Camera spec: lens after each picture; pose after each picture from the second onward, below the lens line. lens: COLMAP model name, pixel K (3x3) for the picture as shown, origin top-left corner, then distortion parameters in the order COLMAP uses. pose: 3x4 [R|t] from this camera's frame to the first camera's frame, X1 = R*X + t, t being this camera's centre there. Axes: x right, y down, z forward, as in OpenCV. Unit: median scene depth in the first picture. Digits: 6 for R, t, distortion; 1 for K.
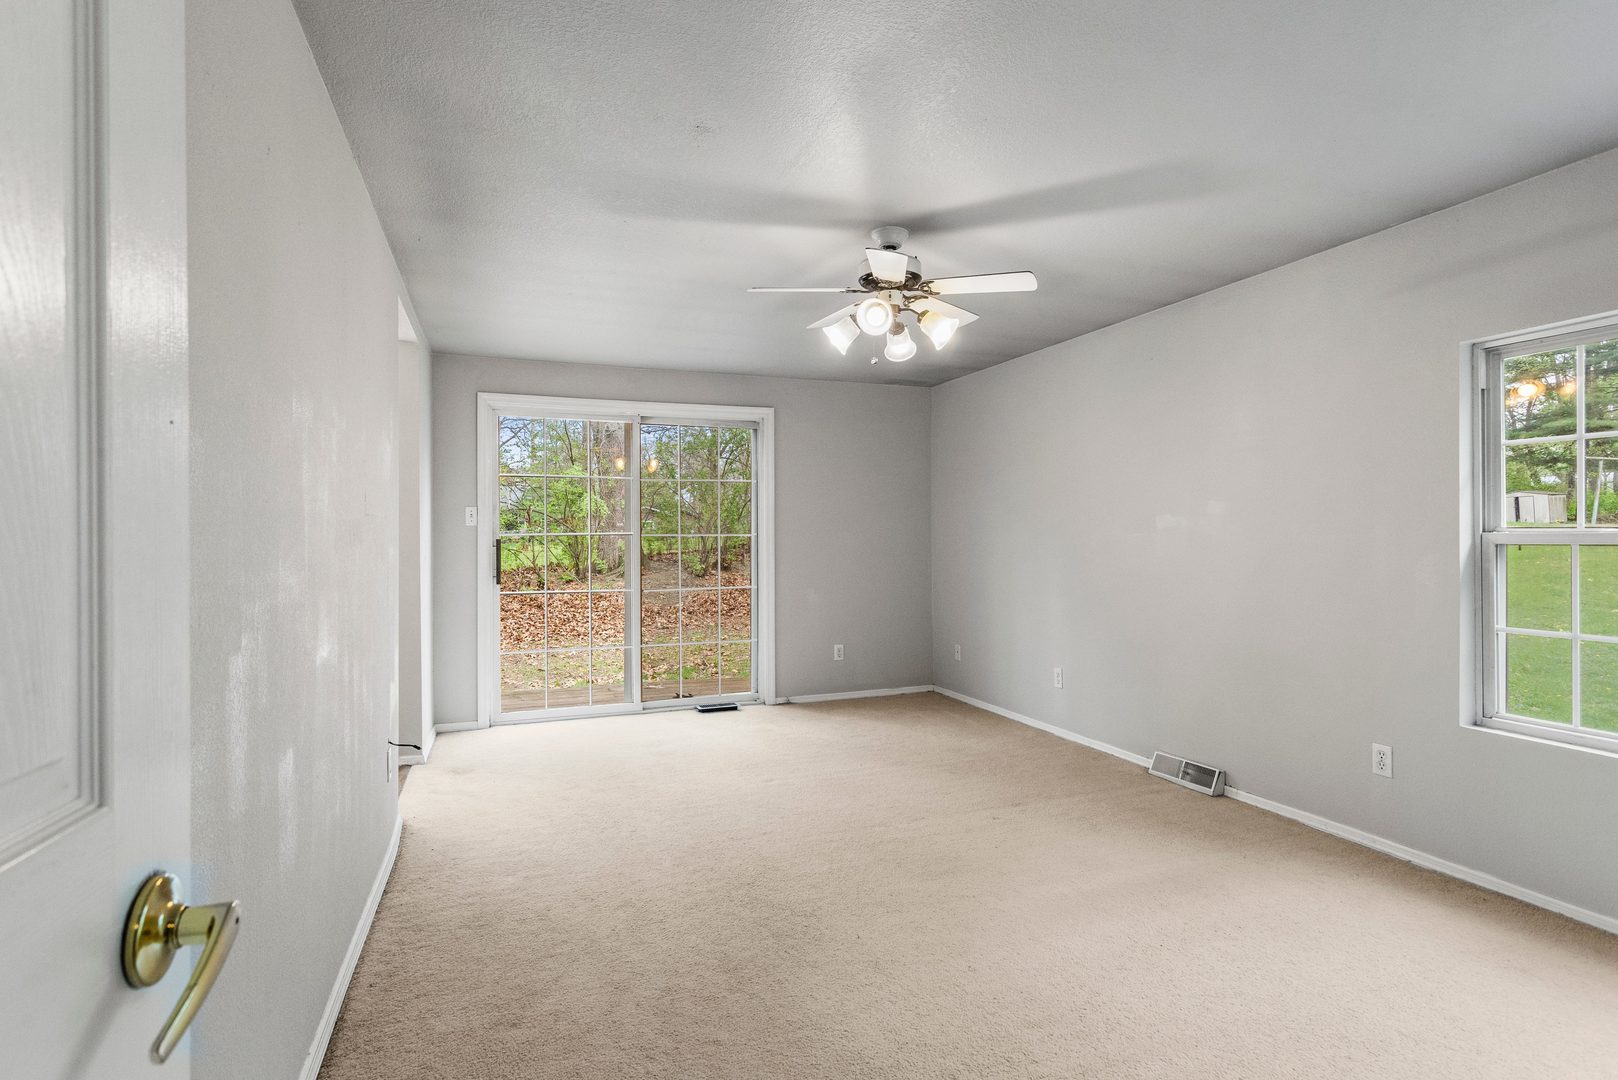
lens RADIAL K [[783.6, 0, 806.8], [0, 783.6, 531.2], [0, 0, 1]] dist [0.001976, 0.000845]
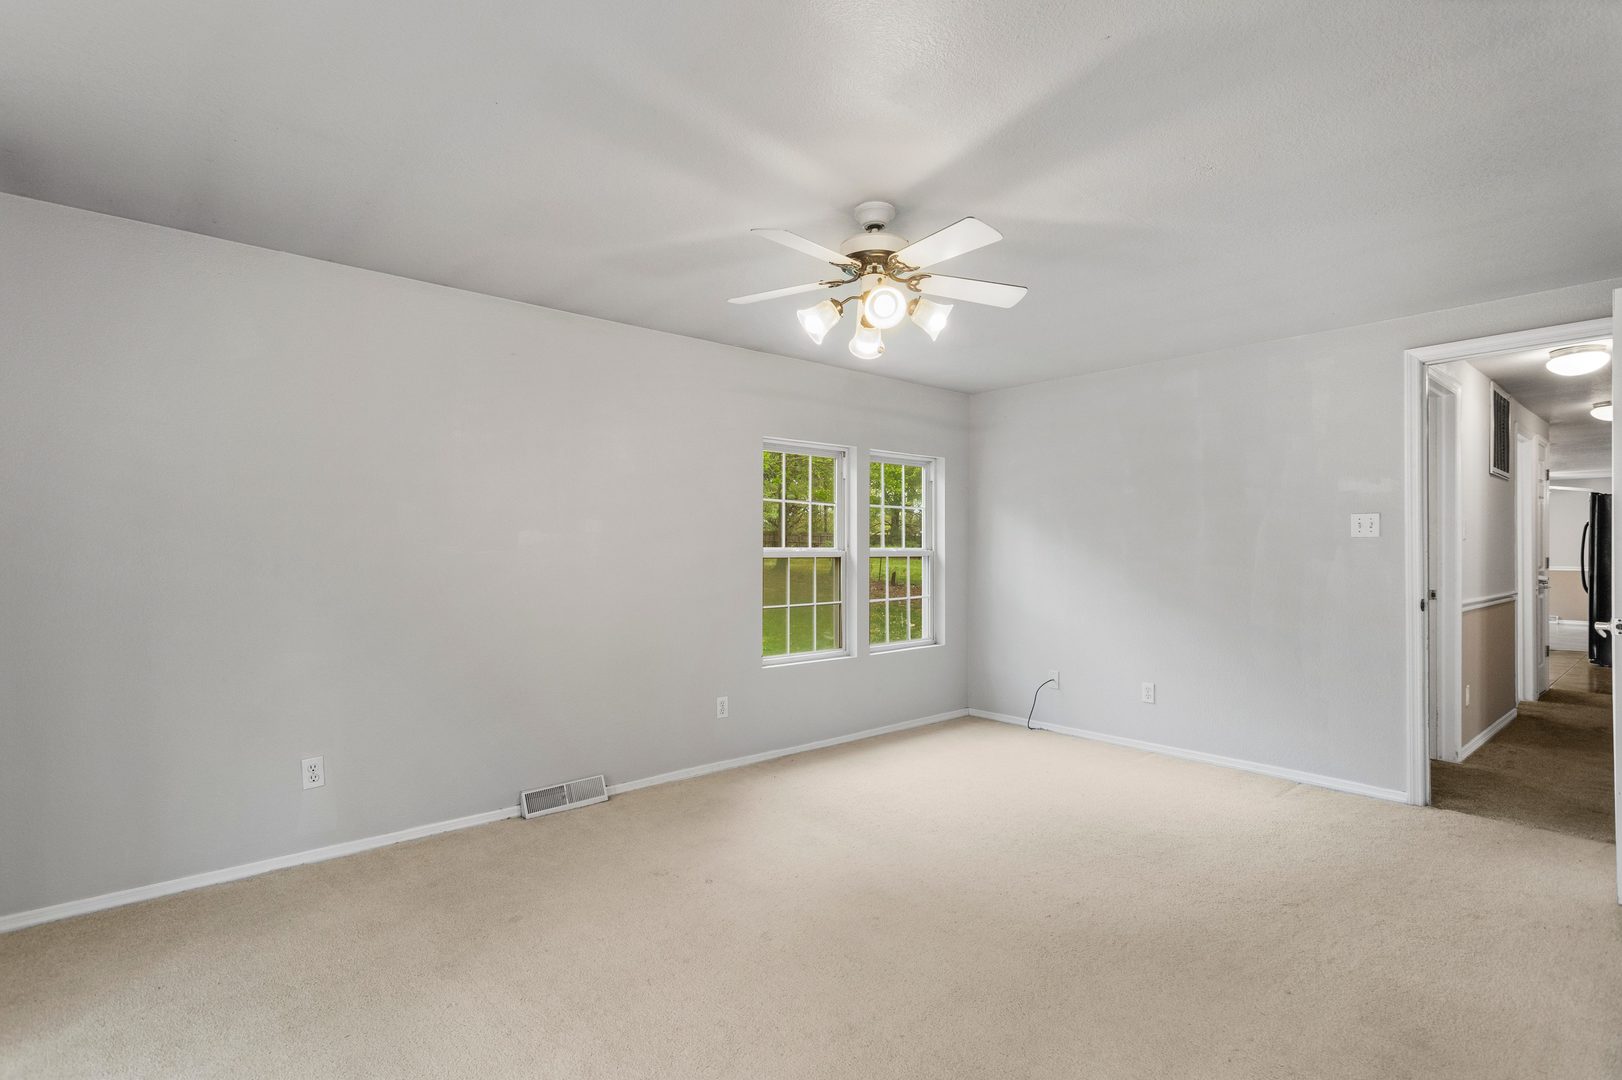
lens RADIAL K [[759.9, 0, 816.0], [0, 759.9, 535.2], [0, 0, 1]] dist [-0.001731, -0.000317]
pose [[-0.331724, 0.023264, 0.943090, -0.528010], [-0.005074, 0.999637, -0.026444, 0.007704], [-0.943363, -0.013557, -0.331485, 1.044514]]
